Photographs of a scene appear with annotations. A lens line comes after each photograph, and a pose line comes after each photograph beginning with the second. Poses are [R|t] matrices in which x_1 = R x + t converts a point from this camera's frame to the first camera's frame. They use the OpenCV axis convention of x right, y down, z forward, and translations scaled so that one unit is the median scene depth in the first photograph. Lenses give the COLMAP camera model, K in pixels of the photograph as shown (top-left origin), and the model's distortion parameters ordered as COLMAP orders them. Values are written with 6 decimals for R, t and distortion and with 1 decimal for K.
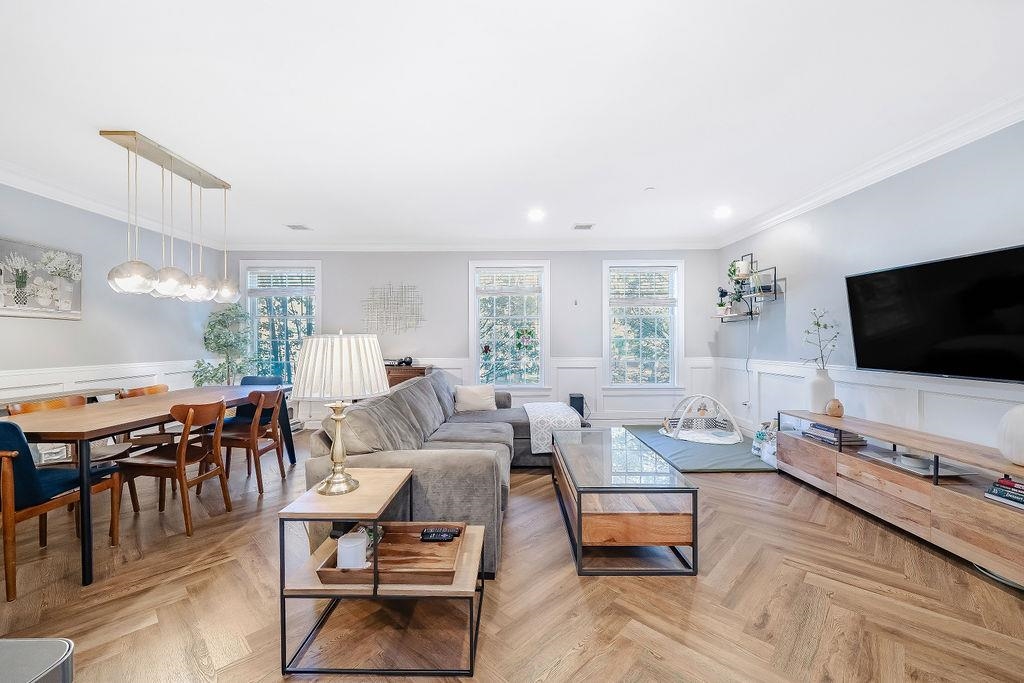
lens RADIAL K [[401.6, 0, 506.2], [0, 401.6, 361.2], [0, 0, 1]] dist [-0.000804, 0.000013]
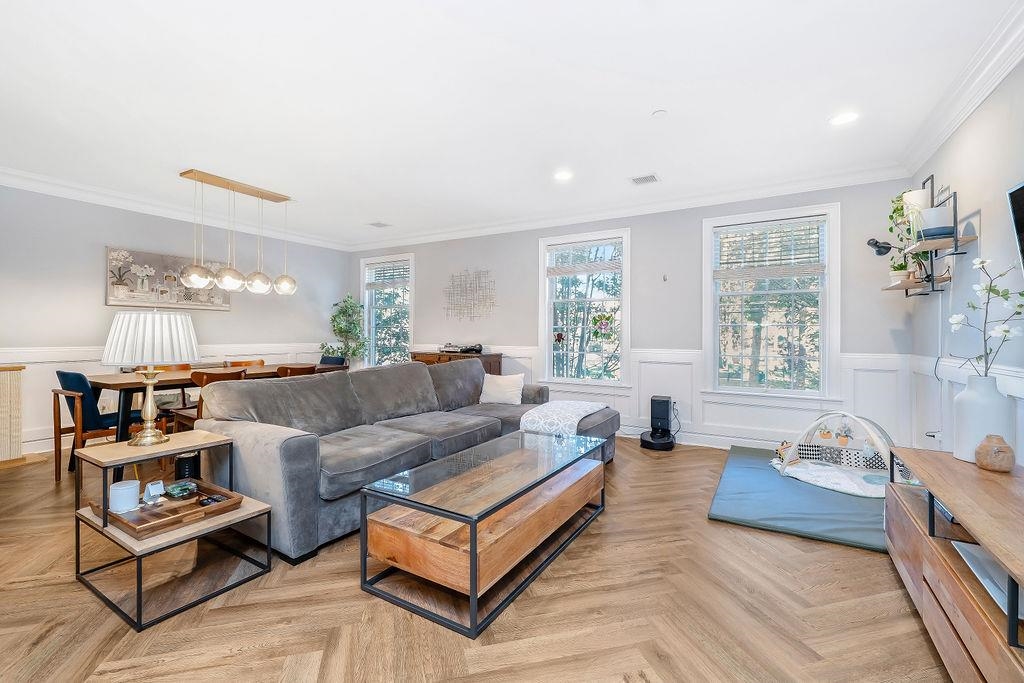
lens RADIAL K [[432.7, 0, 512.9], [0, 432.7, 352.2], [0, 0, 1]] dist [0.000554, -0.000464]
pose [[0.860876, 0.027464, -0.508073, 0.512644], [-0.031627, 0.999500, 0.000440, 0.007726], [0.507831, 0.015690, 0.861314, 0.198938]]
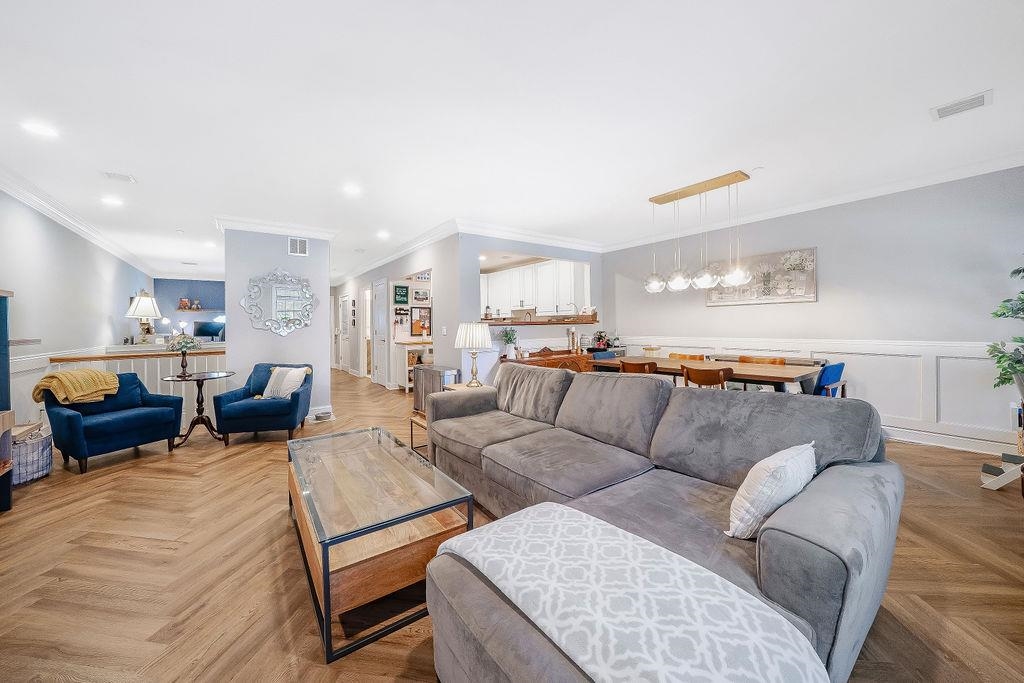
lens RADIAL K [[384.2, 0, 511.2], [0, 384.2, 326.1], [0, 0, 1]] dist [-0.023094, 0.000018]
pose [[-0.817635, 0.015012, -0.575542, 0.328899], [-0.014965, 0.998768, 0.047311, -0.064759], [0.575543, 0.047296, -0.816403, 1.325613]]
